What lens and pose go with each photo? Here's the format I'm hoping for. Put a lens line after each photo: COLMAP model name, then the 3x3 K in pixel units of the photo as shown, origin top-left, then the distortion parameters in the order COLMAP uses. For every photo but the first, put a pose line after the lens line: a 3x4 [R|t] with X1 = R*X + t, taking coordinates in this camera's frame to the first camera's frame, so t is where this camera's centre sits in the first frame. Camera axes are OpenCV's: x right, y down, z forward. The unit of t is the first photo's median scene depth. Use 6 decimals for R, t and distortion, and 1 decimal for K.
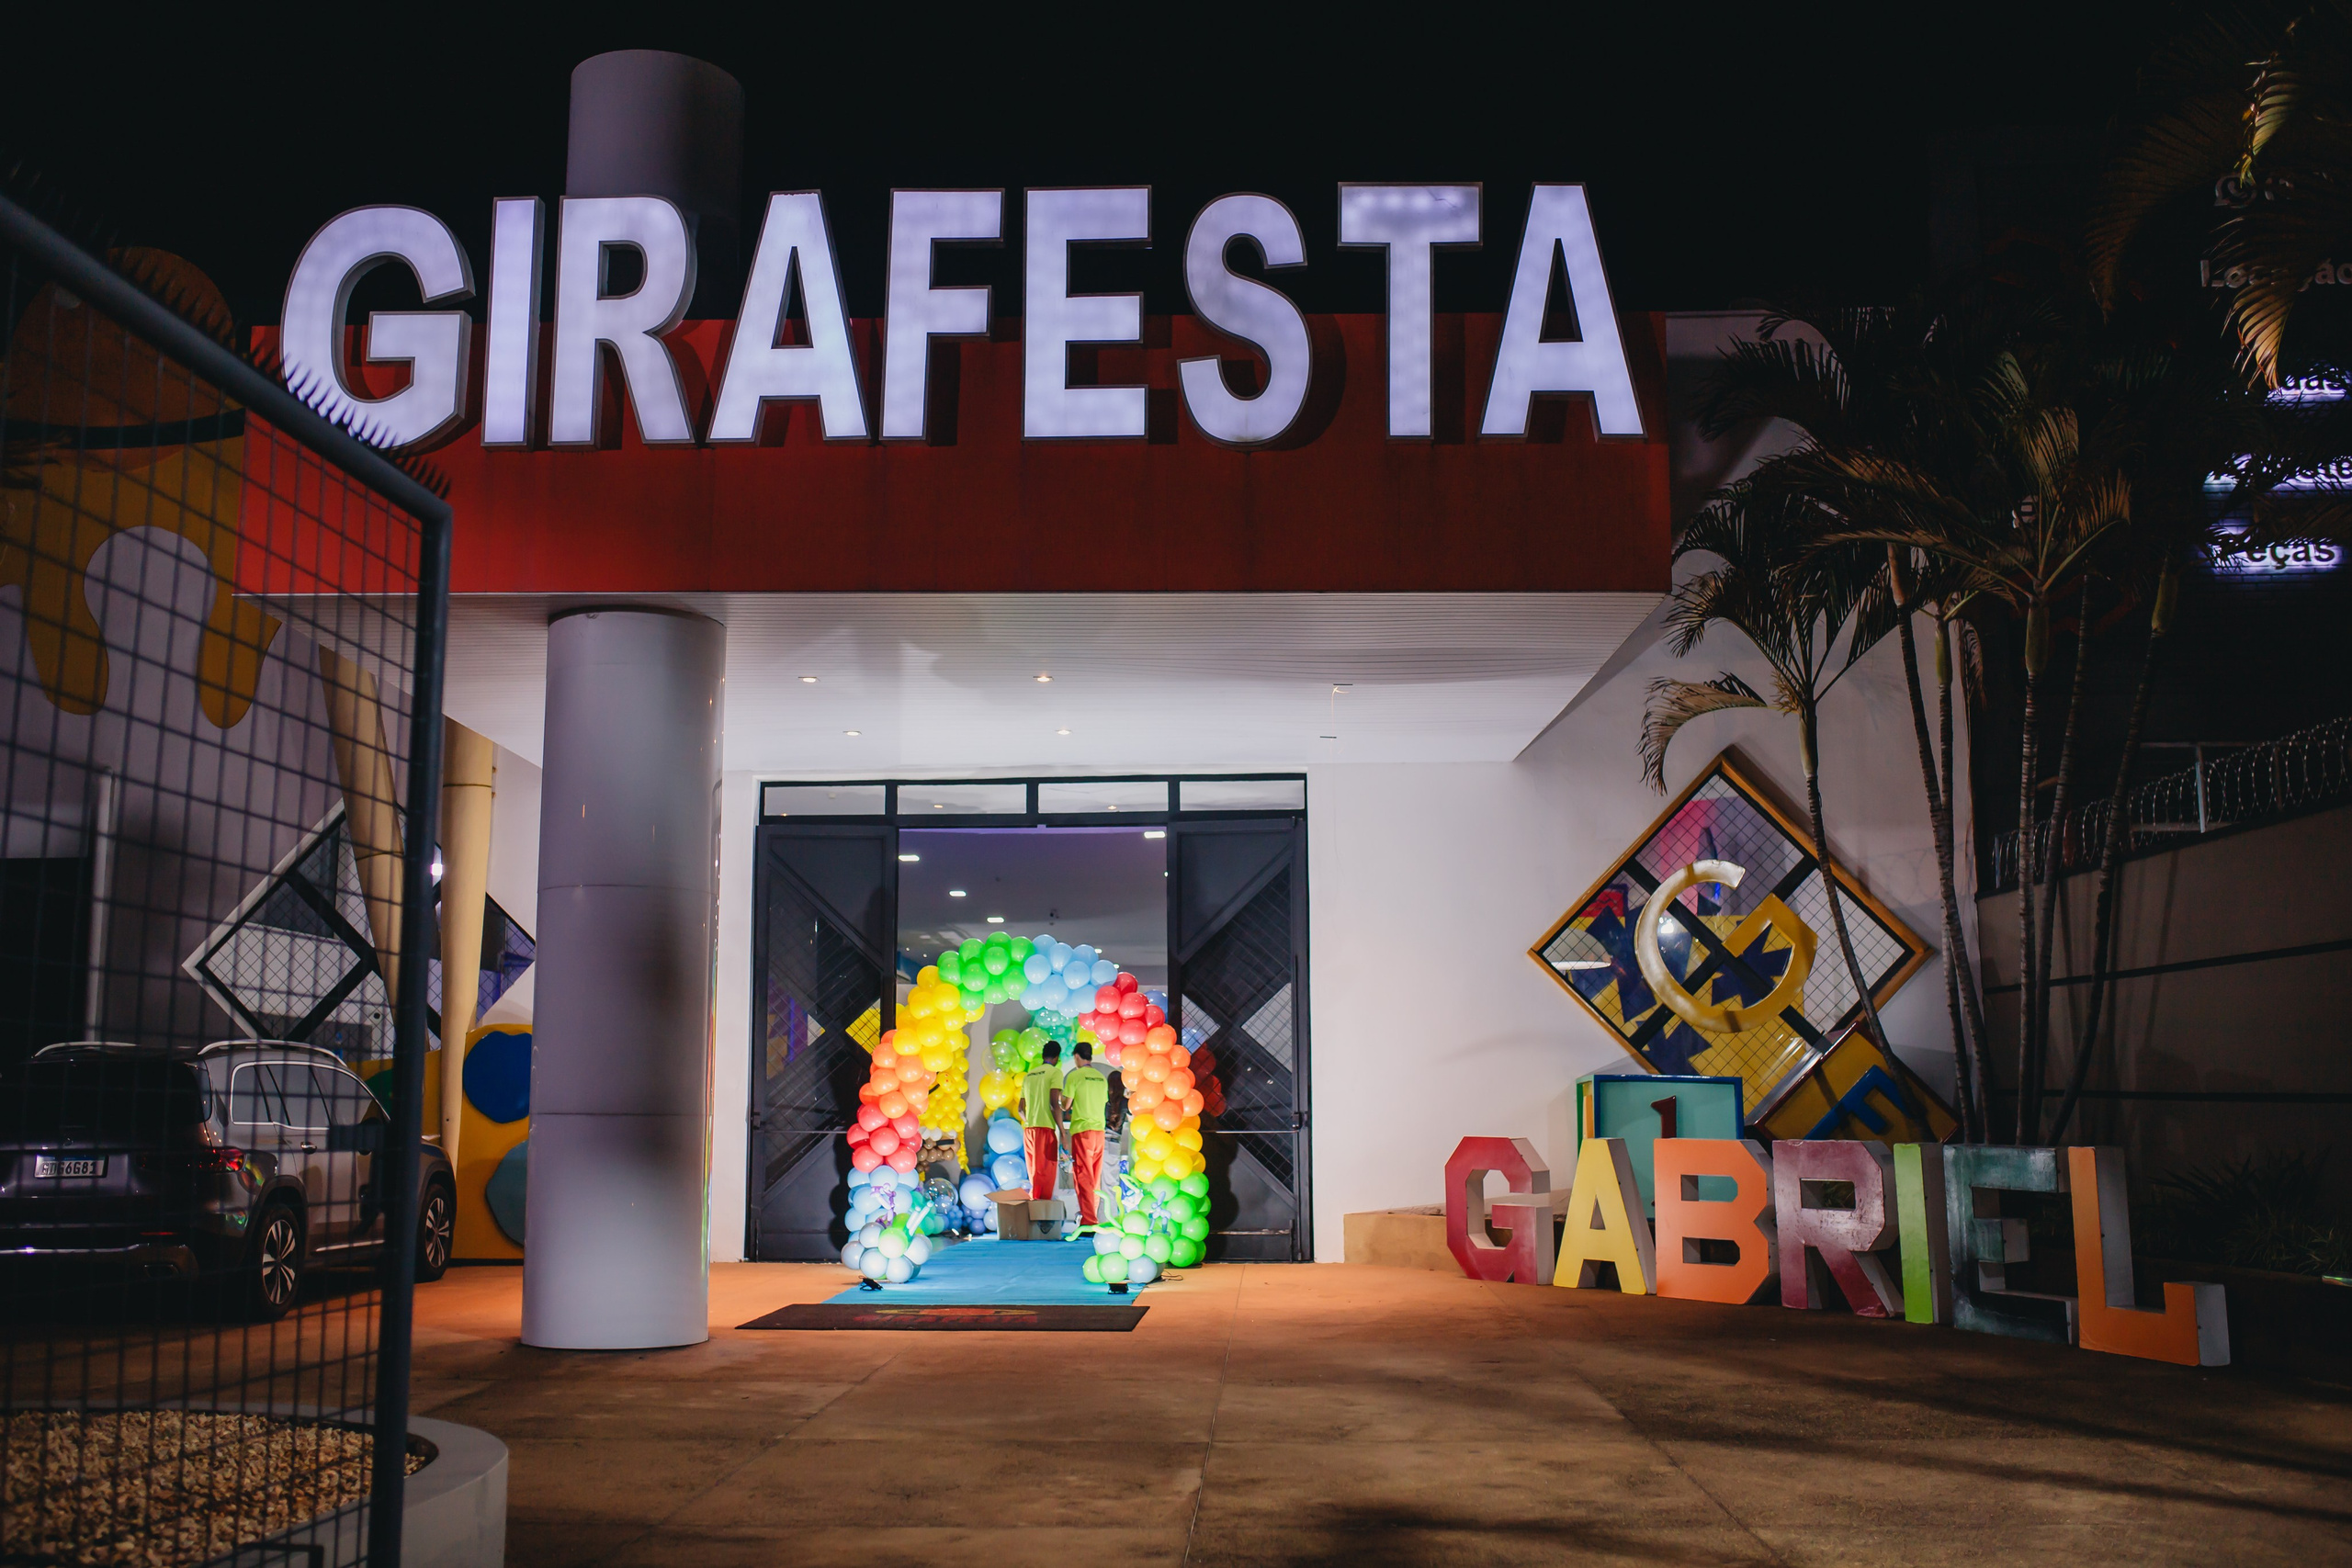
lens RADIAL K [[2380.5, 0, 1175.3], [0, 2380.5, 784.0], [0, 0, 1]] dist [-0.015692, -0.003149]
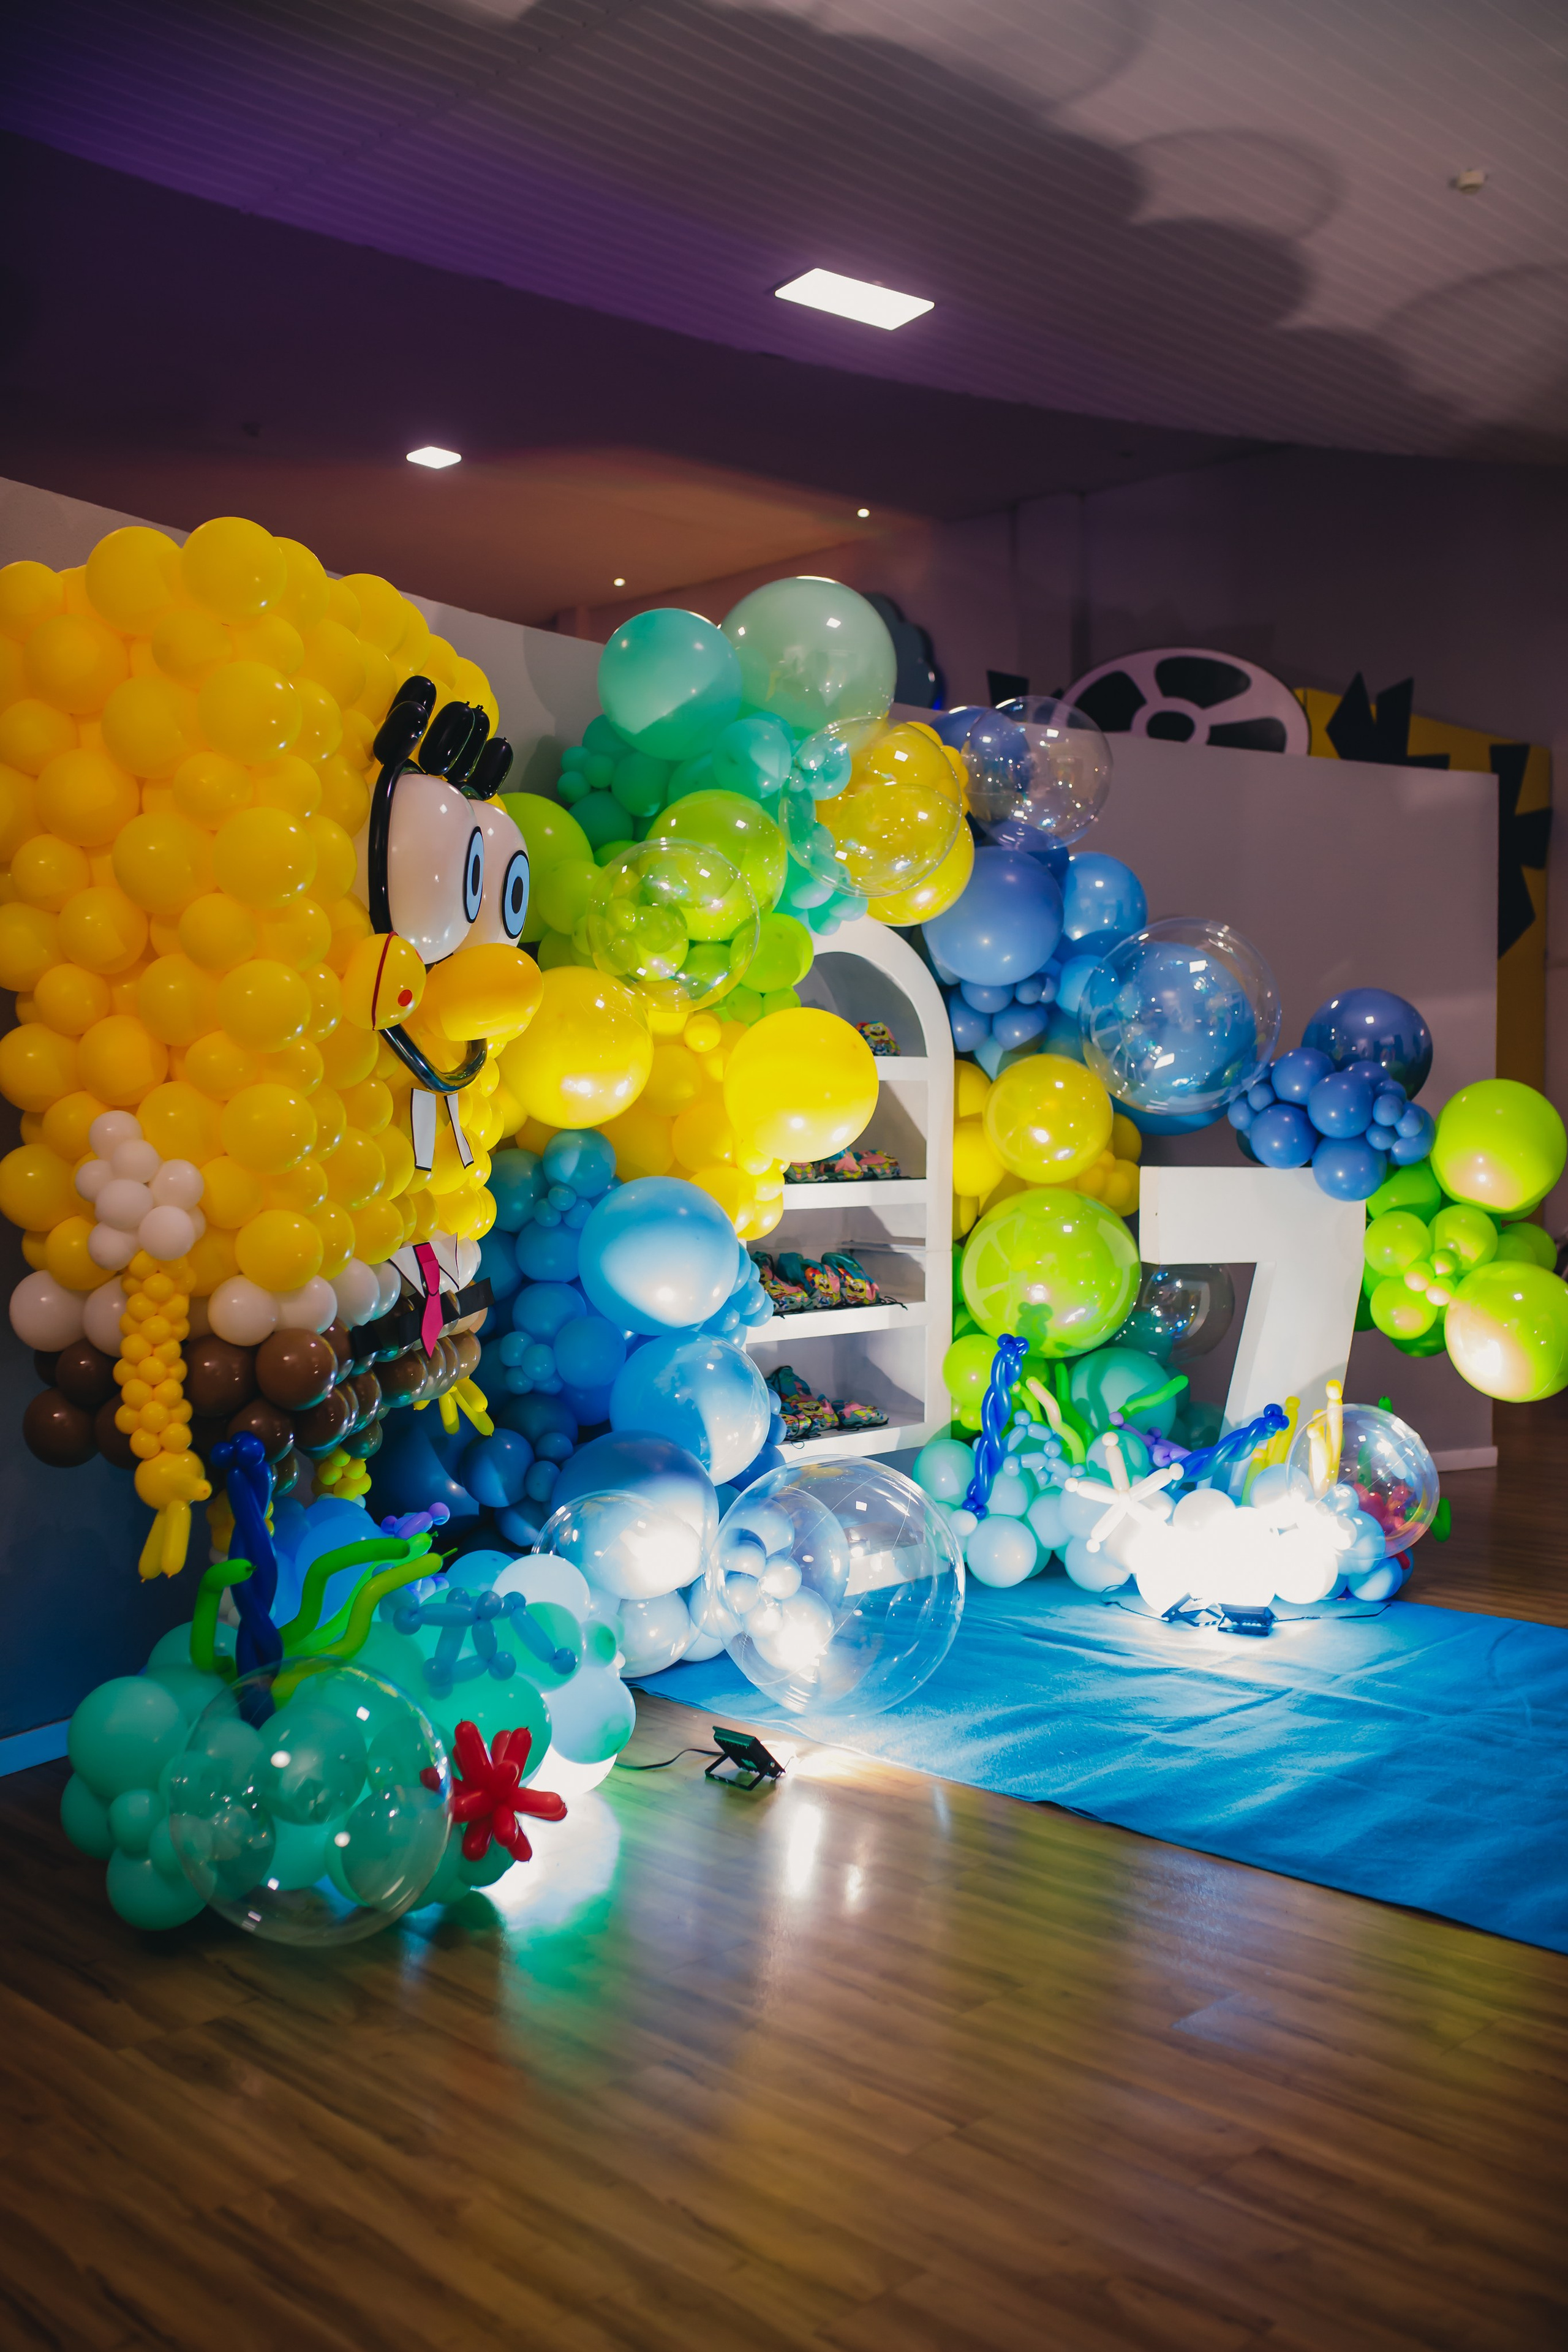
lens RADIAL K [[2260.4, 0, 786.1], [0, 2260.4, 1166.1], [0, 0, 1]] dist [-0.018403, 0.001752]
pose [[0.664171, -0.018133, 0.747361, -0.288991], [-0.112538, 0.985888, 0.123931, 0.142630], [-0.739062, -0.166418, 0.652758, 1.089352]]
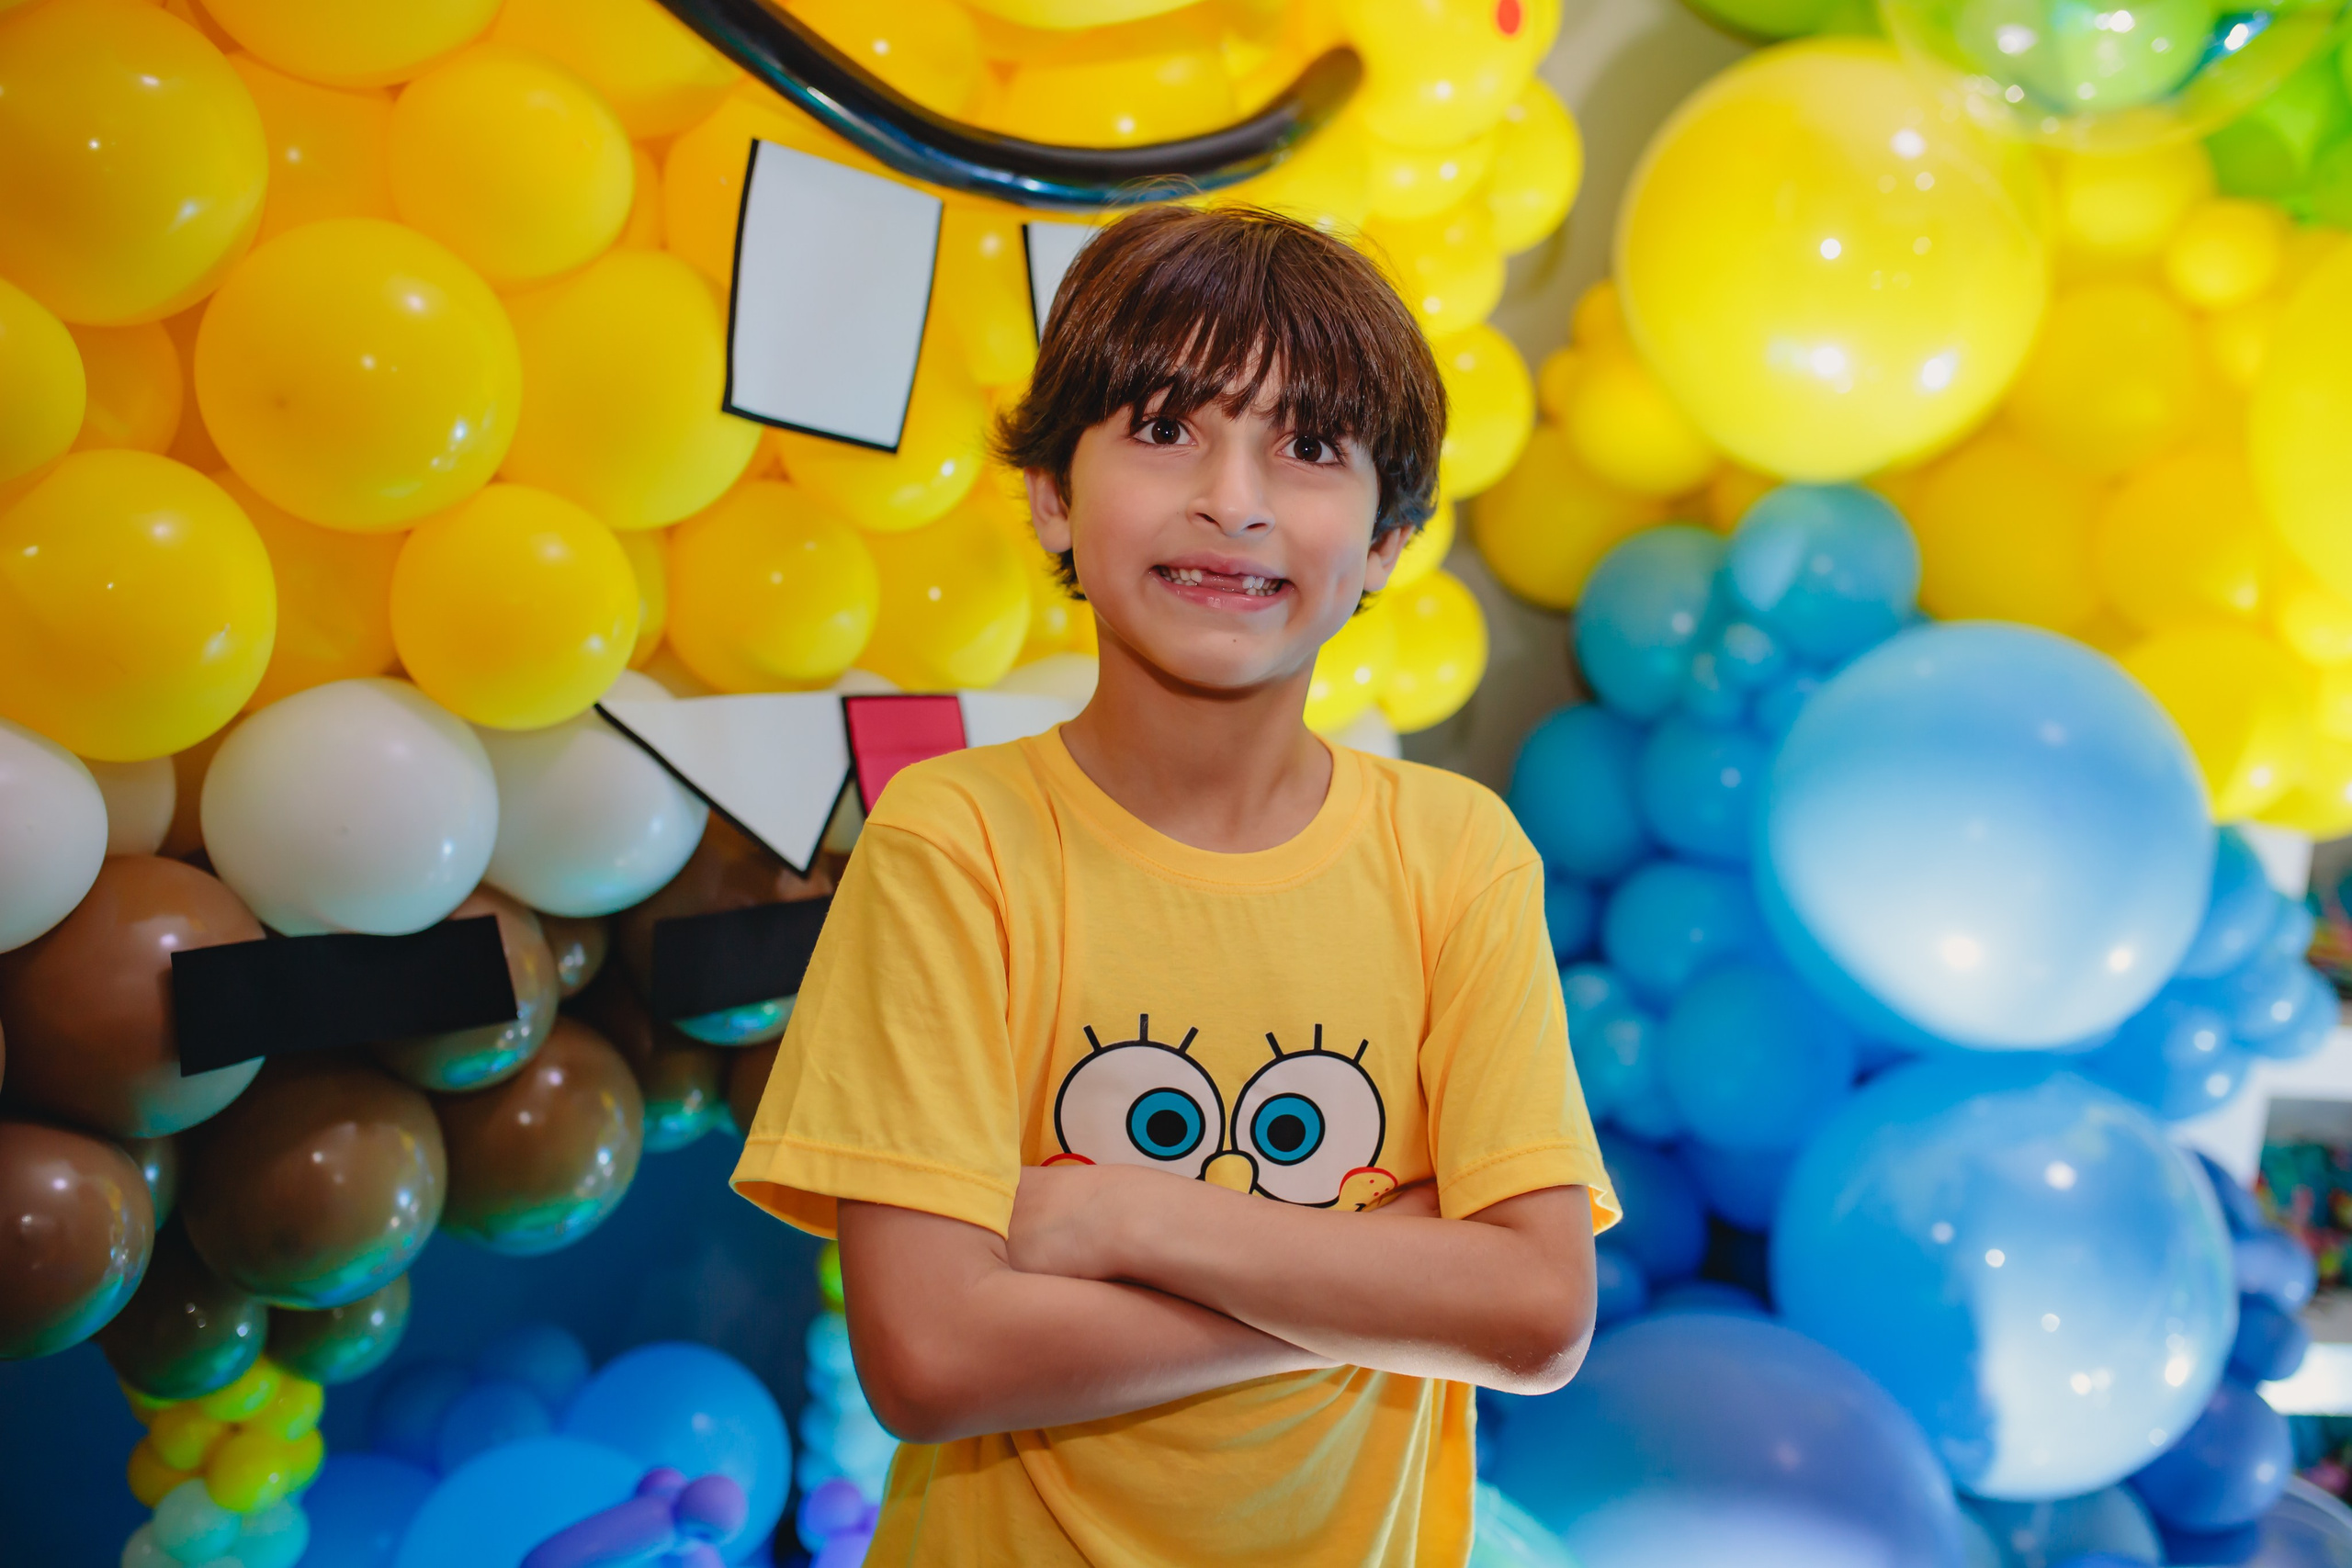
lens RADIAL K [[2297.2, 0, 1171.5], [0, 2297.2, 778.9], [0, 0, 1]] dist [-0.047070, 0.025762]
pose [[0.963895, 0.074949, 0.255517, -0.152421], [-0.144246, 0.953552, 0.264446, 0.165105], [-0.223828, -0.291756, 0.929935, 1.194092]]
